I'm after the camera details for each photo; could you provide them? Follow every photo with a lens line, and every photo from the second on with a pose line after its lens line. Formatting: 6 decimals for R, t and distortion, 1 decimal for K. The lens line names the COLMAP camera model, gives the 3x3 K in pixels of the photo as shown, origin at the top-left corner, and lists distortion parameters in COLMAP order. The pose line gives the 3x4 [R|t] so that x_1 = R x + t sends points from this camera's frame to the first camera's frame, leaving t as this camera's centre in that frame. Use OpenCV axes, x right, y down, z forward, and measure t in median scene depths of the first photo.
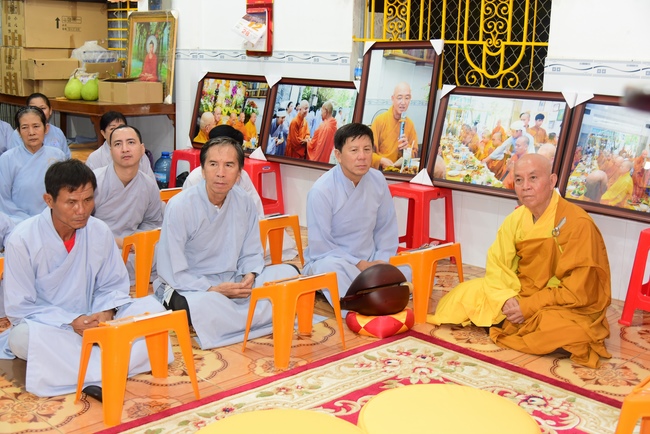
lens RADIAL K [[820.4, 0, 323.9], [0, 820.4, 219.9], [0, 0, 1]] dist [-0.031086, 0.000000]
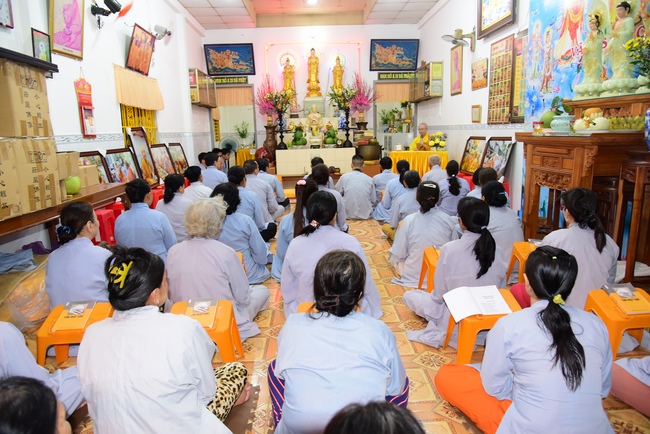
lens RADIAL K [[431.9, 0, 322.9], [0, 431.9, 217.0], [0, 0, 1]] dist [-0.053955, 0.013919]
pose [[-0.721804, -0.145914, 0.676541, -1.129494], [0.144649, 0.924130, 0.353639, -0.341544], [-0.676813, 0.353119, -0.645934, 1.544485]]
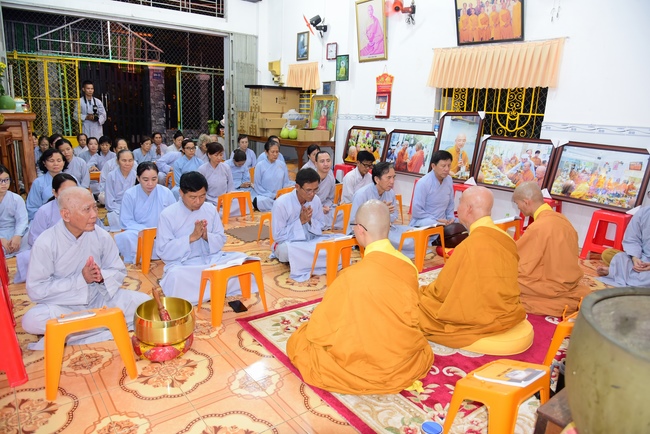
lens RADIAL K [[431.9, 0, 321.4], [0, 431.9, 220.3], [0, 0, 1]] dist [-0.053955, 0.013919]
pose [[0.991803, 0.039465, -0.121530, -0.108314], [-0.035038, 0.998650, 0.038346, 0.014856], [0.122879, -0.033773, 0.991847, -0.073109]]
